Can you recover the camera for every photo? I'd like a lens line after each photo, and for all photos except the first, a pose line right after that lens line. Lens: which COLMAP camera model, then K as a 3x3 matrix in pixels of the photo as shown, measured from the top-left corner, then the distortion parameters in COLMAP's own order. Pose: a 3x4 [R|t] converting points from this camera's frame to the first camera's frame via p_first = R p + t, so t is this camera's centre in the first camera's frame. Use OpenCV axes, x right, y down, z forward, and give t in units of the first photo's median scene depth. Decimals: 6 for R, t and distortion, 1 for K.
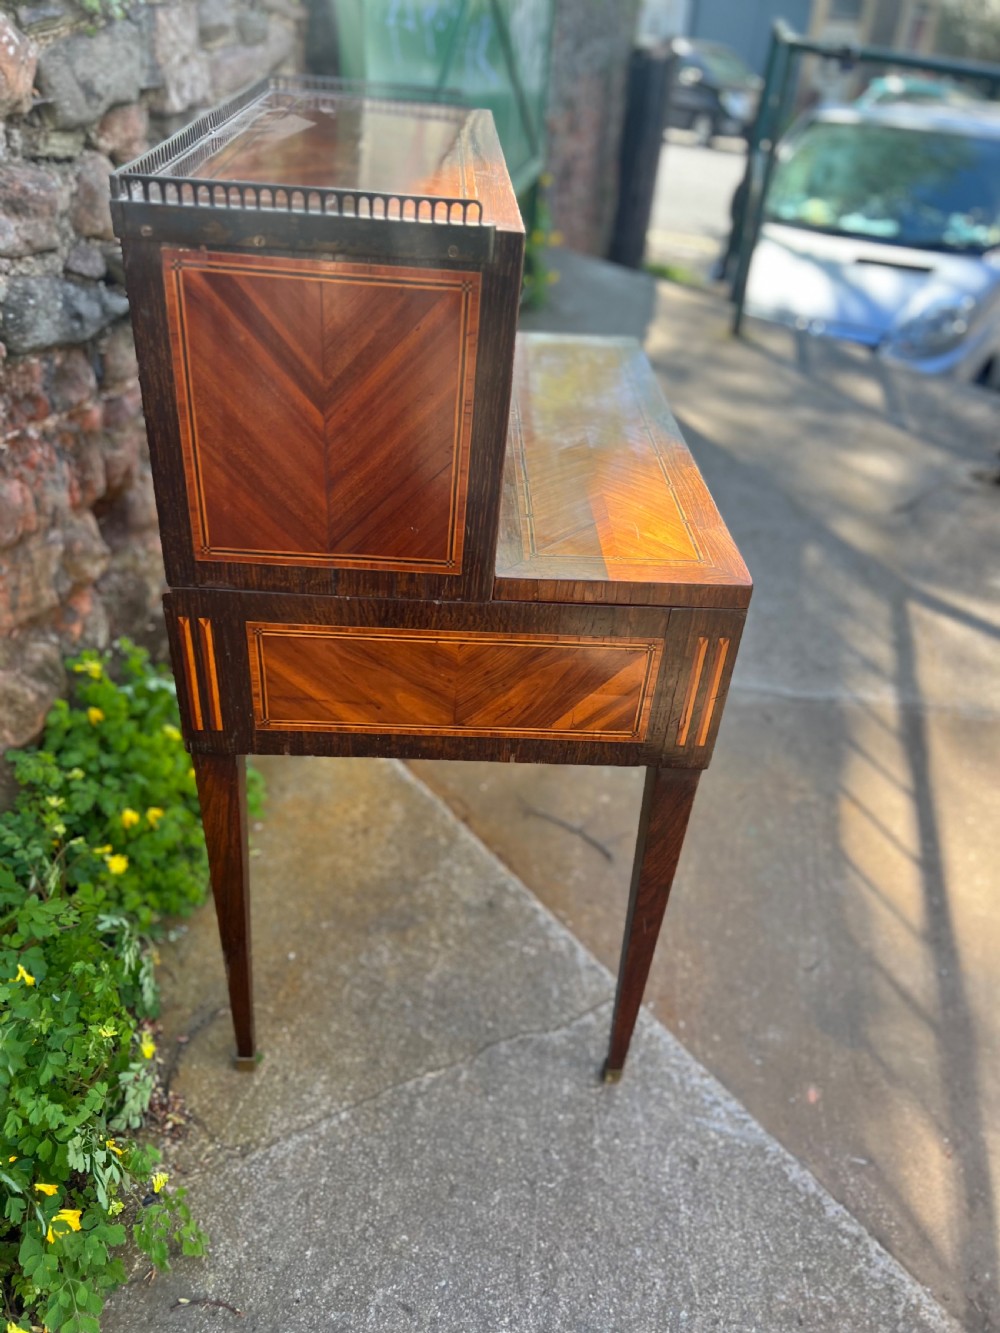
lens RADIAL K [[1012.6, 0, 488.9], [0, 1012.6, 679.2], [0, 0, 1]] dist [0.048415, -0.063027]
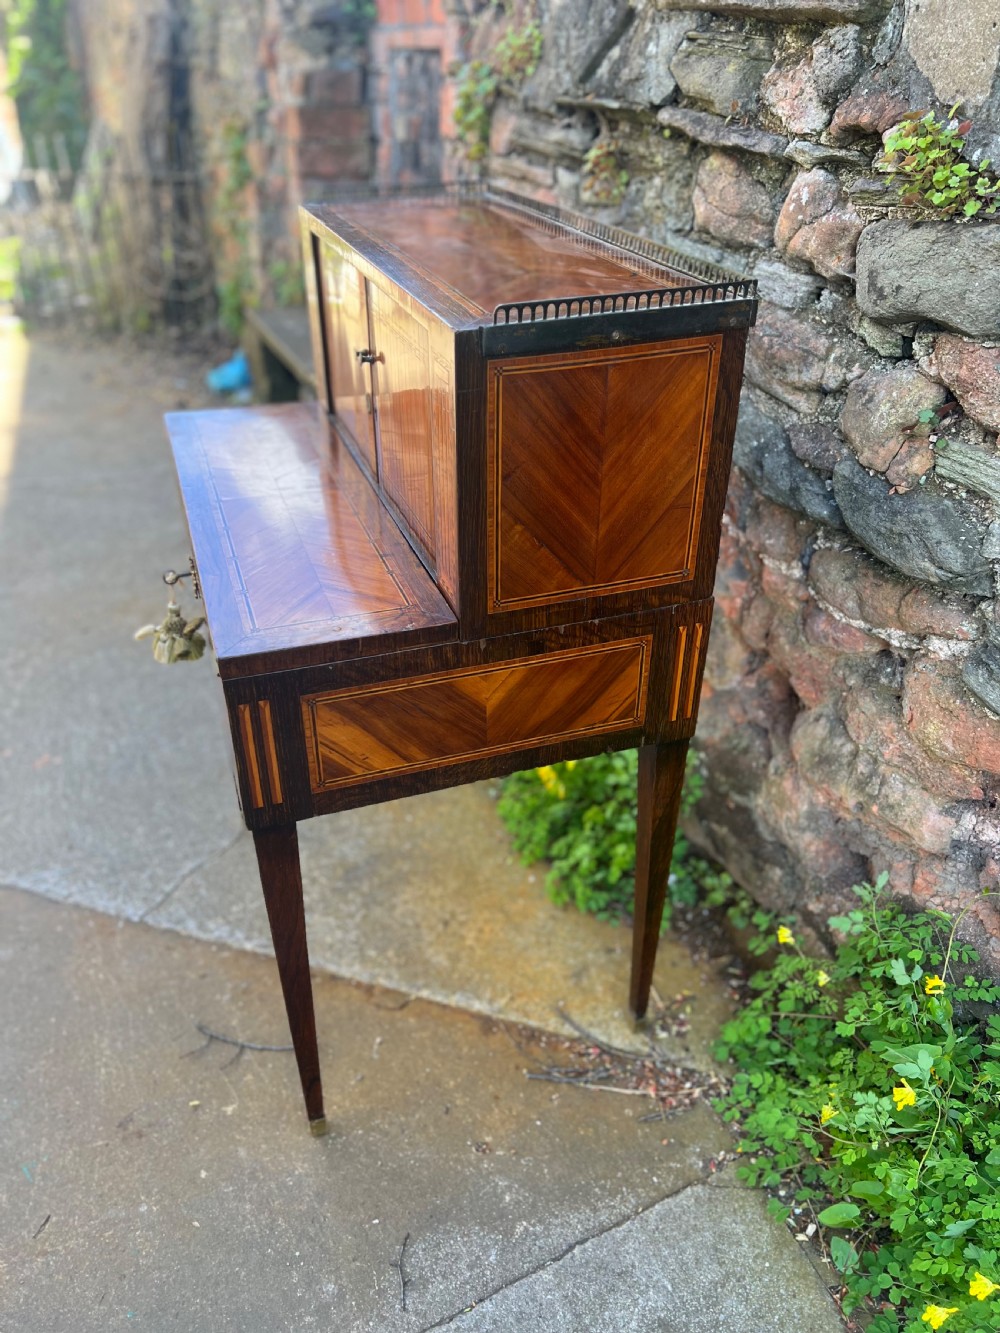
lens RADIAL K [[1012.6, 0, 489.7], [0, 1012.6, 671.2], [0, 0, 1]] dist [0.048415, -0.063027]
pose [[-0.831954, 0.239596, -0.500446, 0.381093], [-0.368493, 0.435715, 0.821197, -1.075630], [0.414808, 0.867609, -0.274206, 1.469308]]
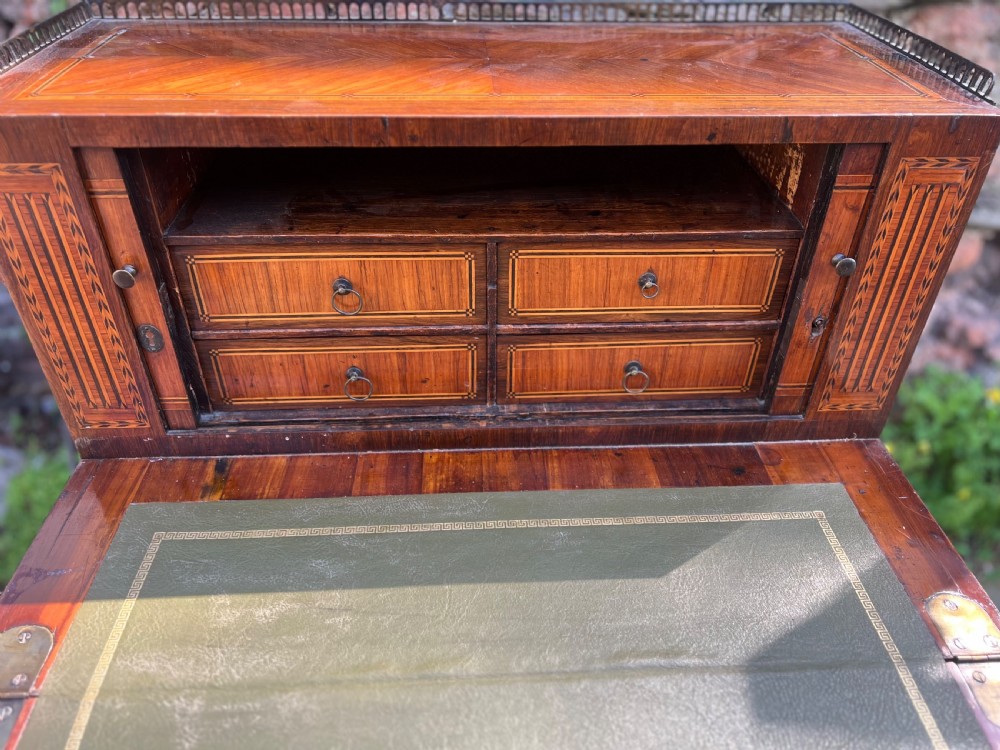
lens RADIAL K [[759.6, 0, 507.6], [0, 759.6, 380.8], [0, 0, 1]] dist [0.048415, -0.063027]
pose [[0.209378, 0.527185, -0.823551, 0.435572], [-0.574137, 0.748037, 0.332878, -0.321362], [0.791535, 0.403133, 0.459299, 0.517366]]
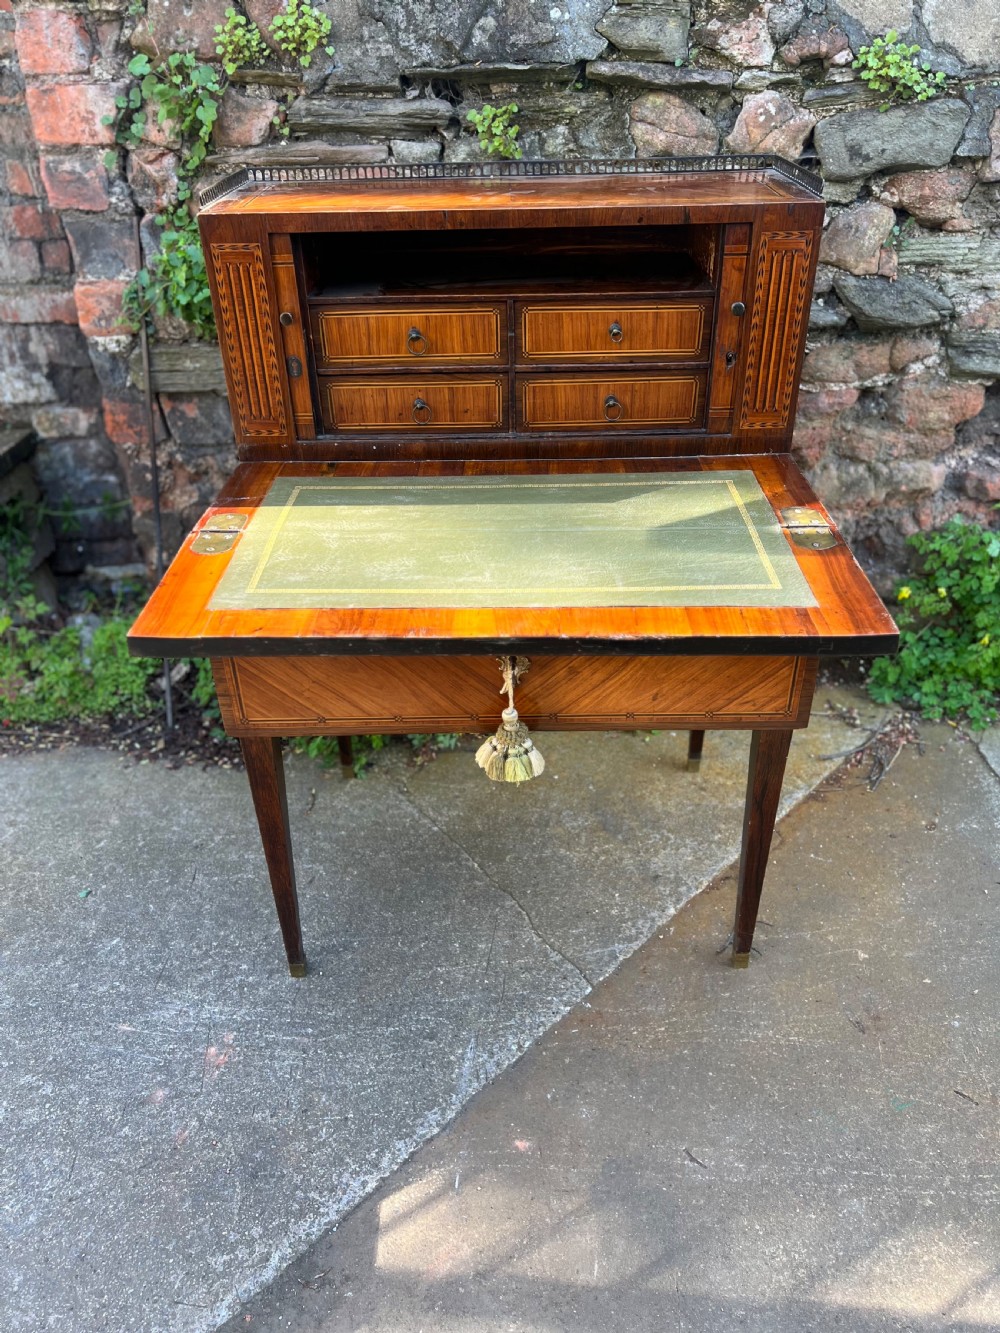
lens RADIAL K [[1012.6, 0, 497.0], [0, 1012.6, 677.1], [0, 0, 1]] dist [0.048415, -0.063027]
pose [[0.132245, 0.469709, -0.872860, 1.049101], [-0.553676, 0.765413, 0.328003, -0.258153], [0.822164, 0.439905, 0.361289, 0.484367]]
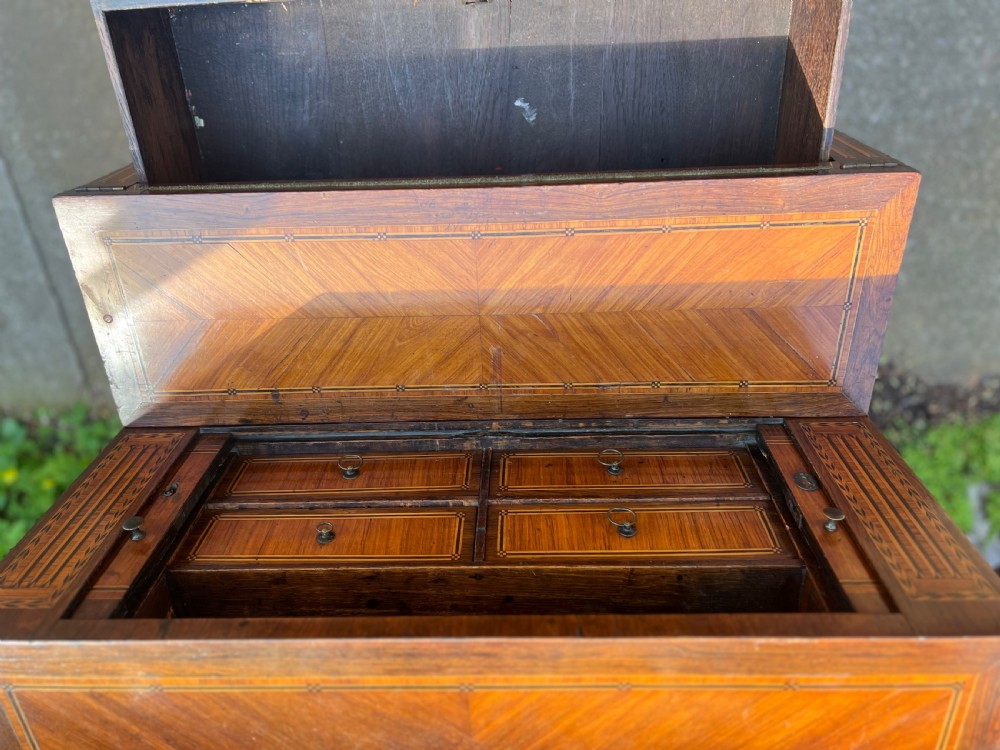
lens RADIAL K [[759.6, 0, 495.8], [0, 759.6, 368.8], [0, 0, 1]] dist [0.048415, -0.063027]
pose [[-0.192860, -0.847415, -0.494665, 0.329035], [0.592287, -0.502467, 0.629860, -0.458566], [-0.782305, -0.171509, 0.598818, 0.417514]]
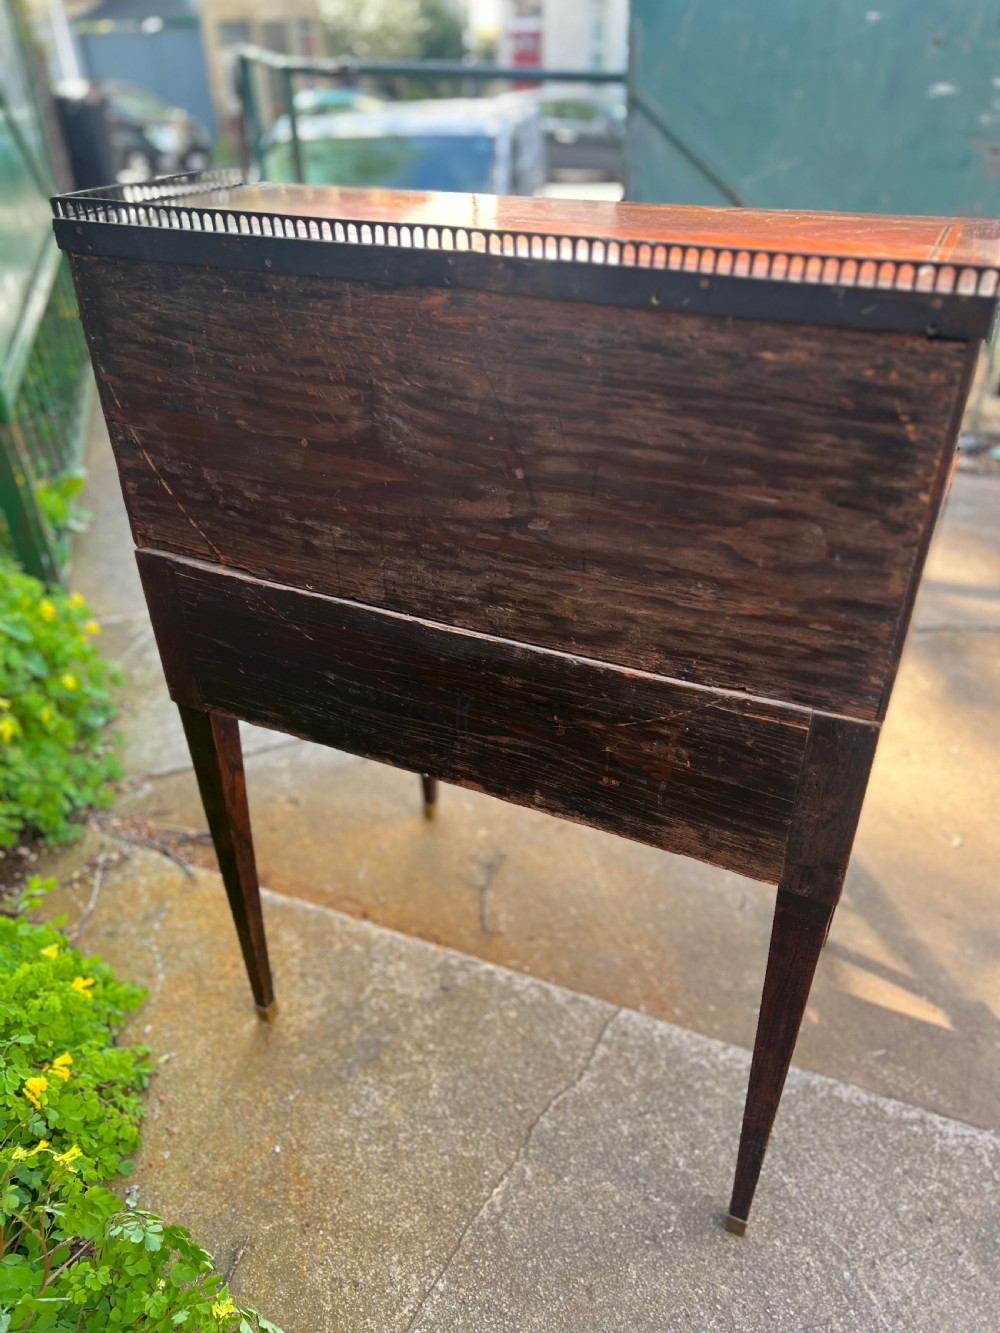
lens RADIAL K [[1012.6, 0, 493.6], [0, 1012.6, 655.6], [0, 0, 1]] dist [0.048415, -0.063027]
pose [[0.867099, -0.334283, 0.369315, -0.258185], [0.348642, 0.936796, 0.029373, -0.096844], [-0.355792, 0.103289, 0.928840, 0.110066]]
